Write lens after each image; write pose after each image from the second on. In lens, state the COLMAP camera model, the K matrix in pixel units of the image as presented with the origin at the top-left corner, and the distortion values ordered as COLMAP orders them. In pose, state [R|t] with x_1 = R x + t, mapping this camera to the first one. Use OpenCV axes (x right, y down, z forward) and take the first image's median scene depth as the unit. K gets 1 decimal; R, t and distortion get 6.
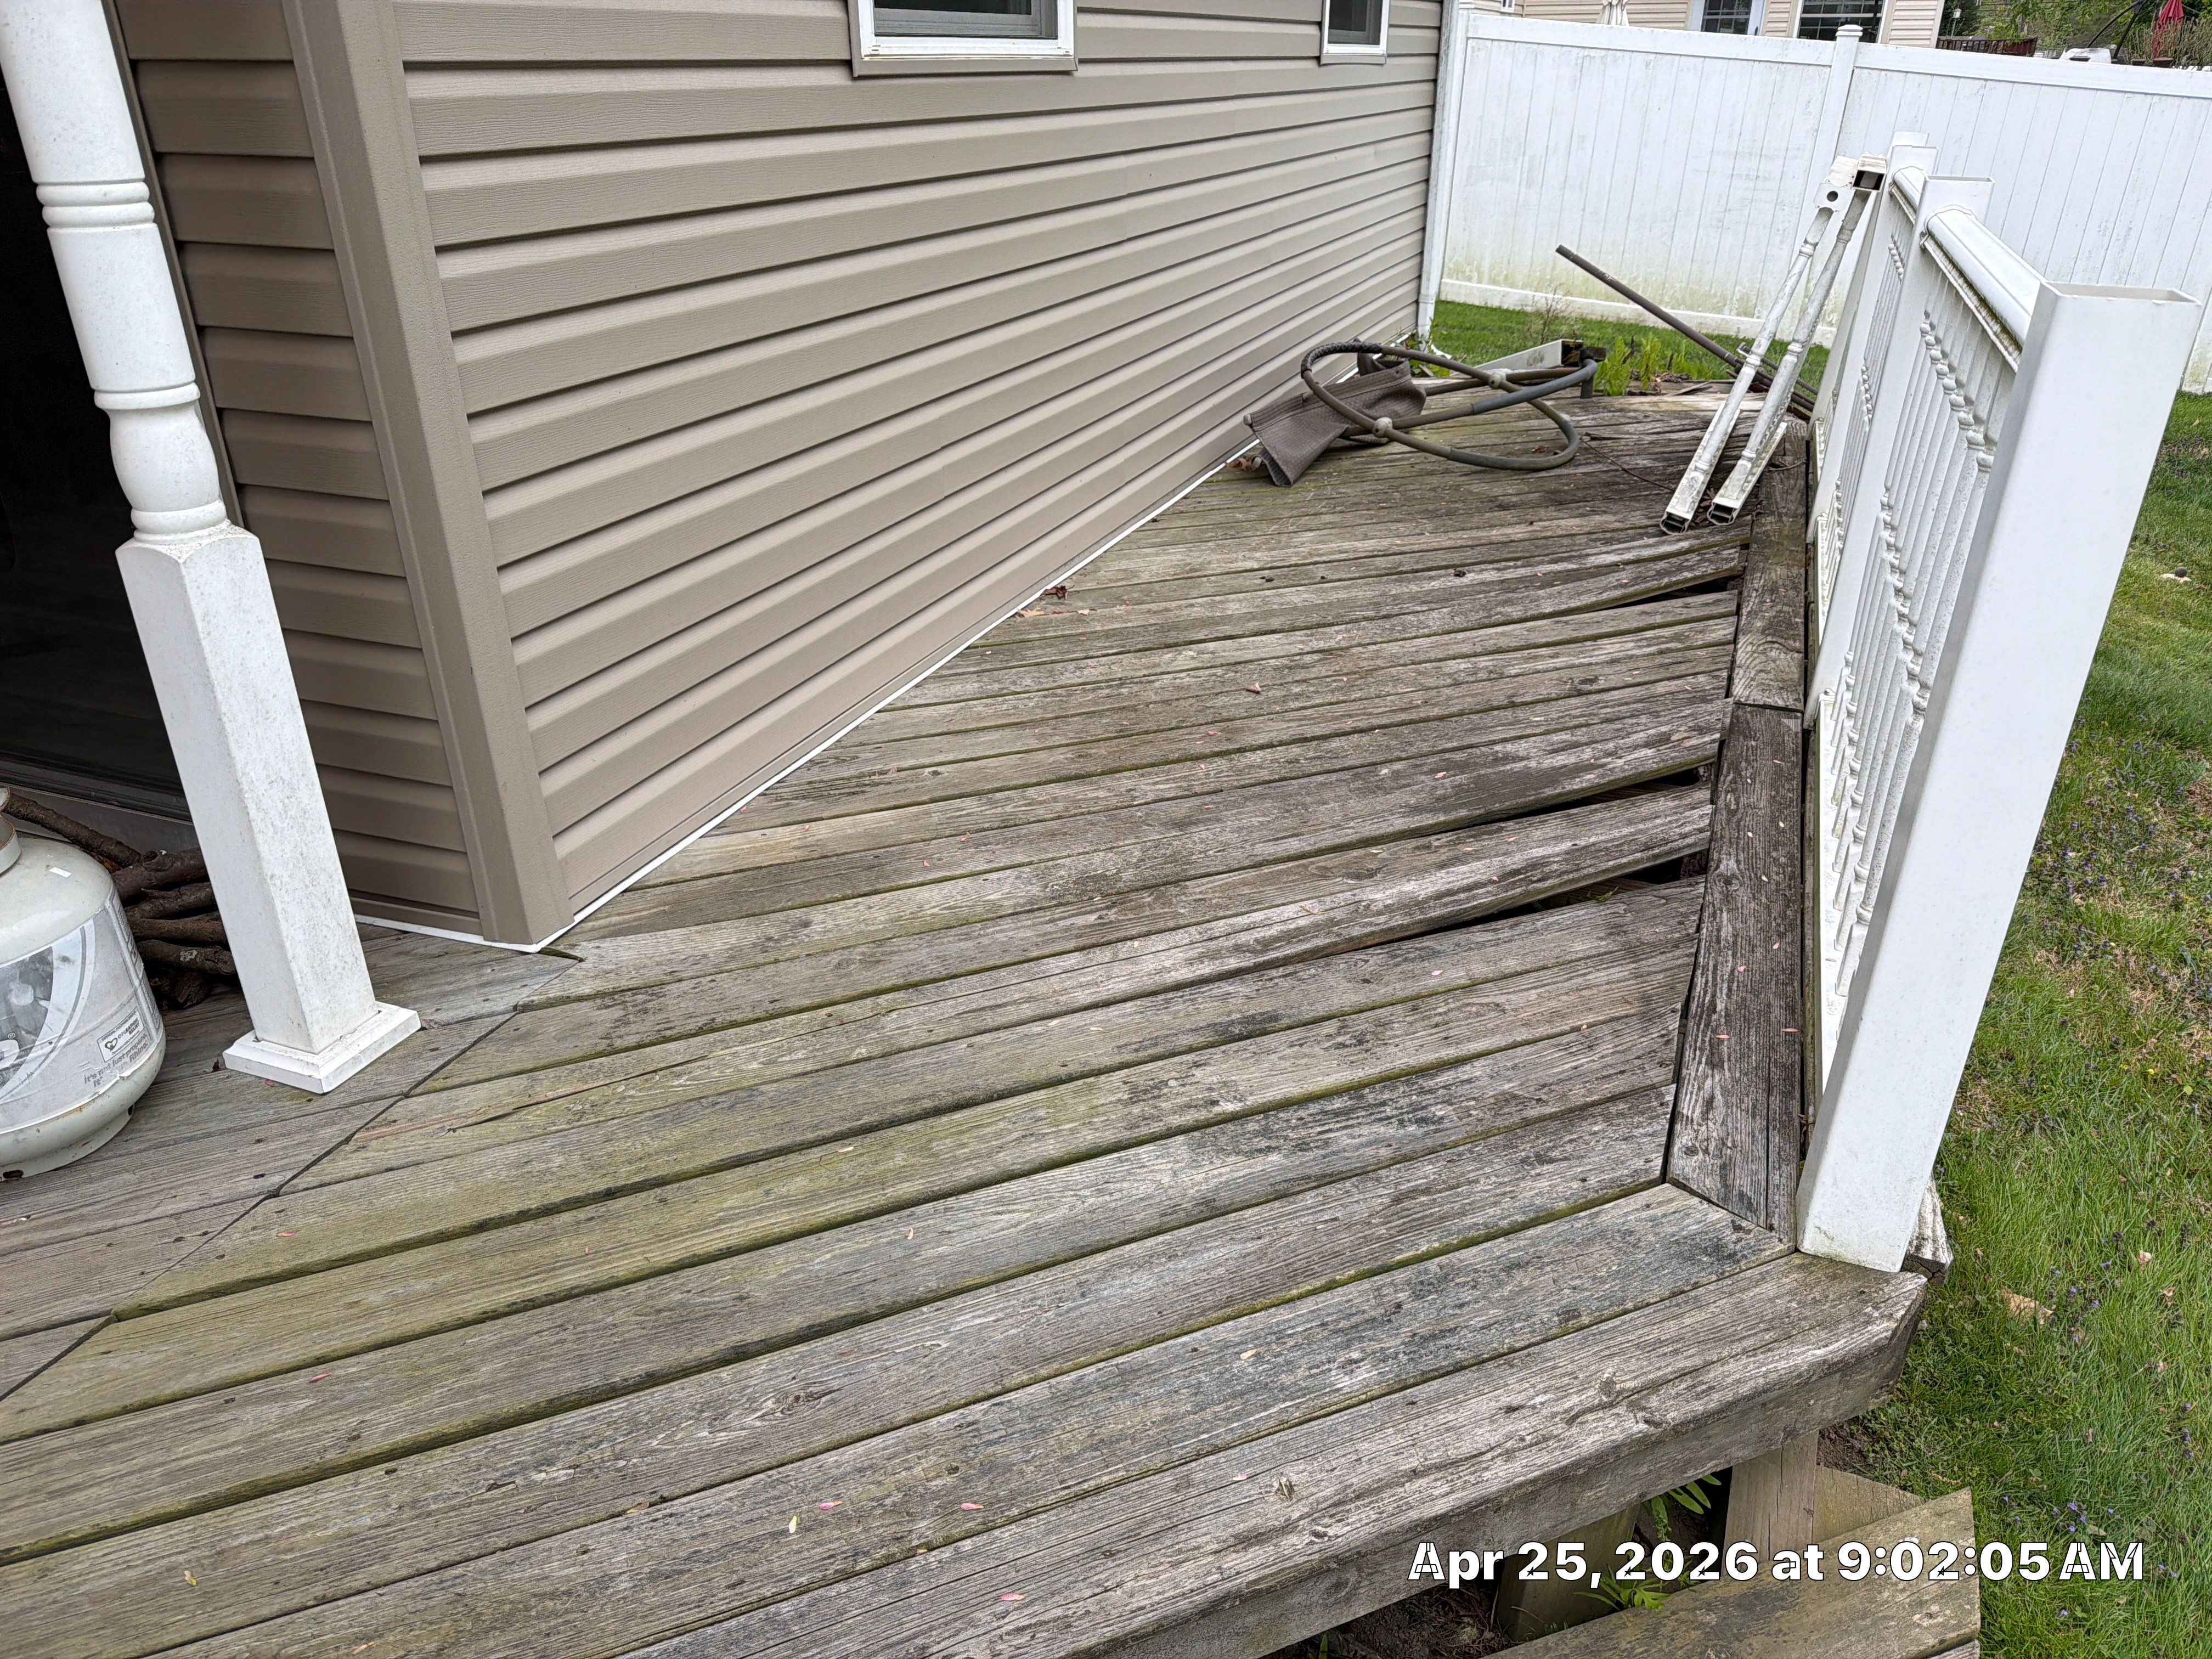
lens RADIAL K [[1509.3, 0, 1103.9], [0, 1509.3, 784.3], [0, 0, 1]] dist [0.095479, -0.182712]
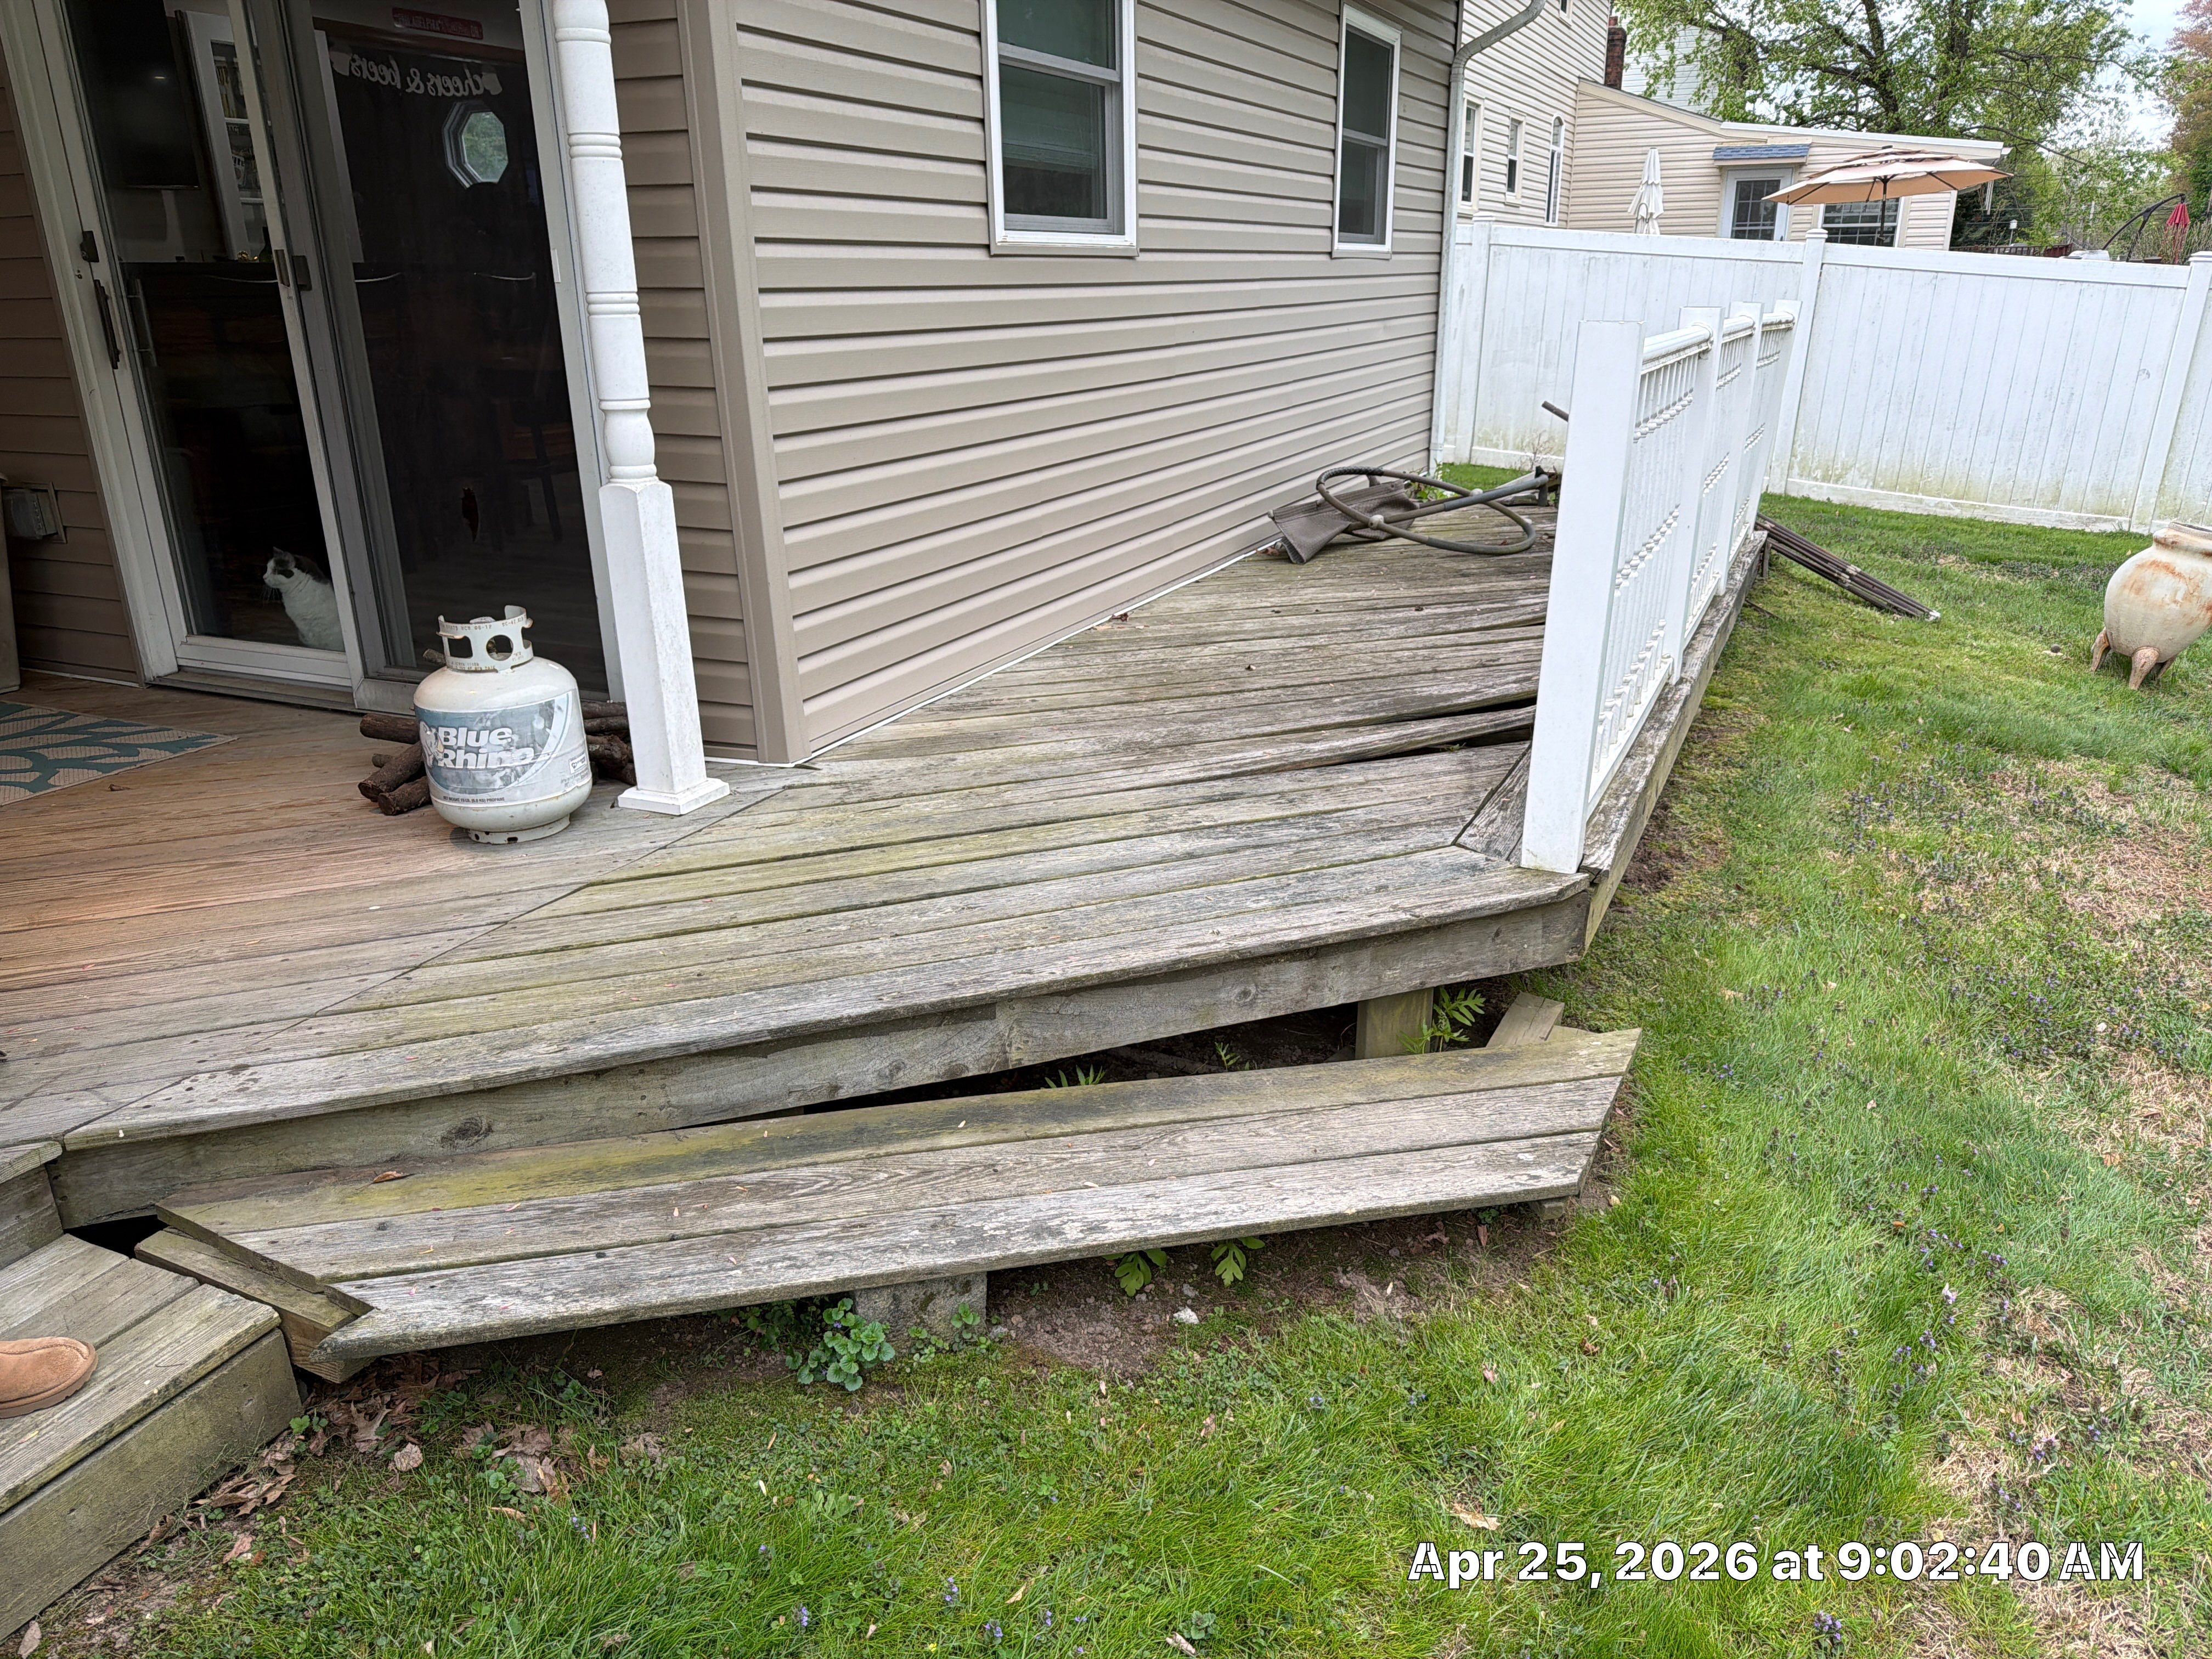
lens RADIAL K [[1519.6, 0, 1106.0], [0, 1519.6, 829.5], [0, 0, 1]] dist [0.047492, -0.071091]
pose [[0.998451, 0.006911, -0.055214, 0.053439], [-0.012306, 0.995111, -0.097989, 0.325379], [0.054267, 0.098517, 0.993655, -0.582872]]
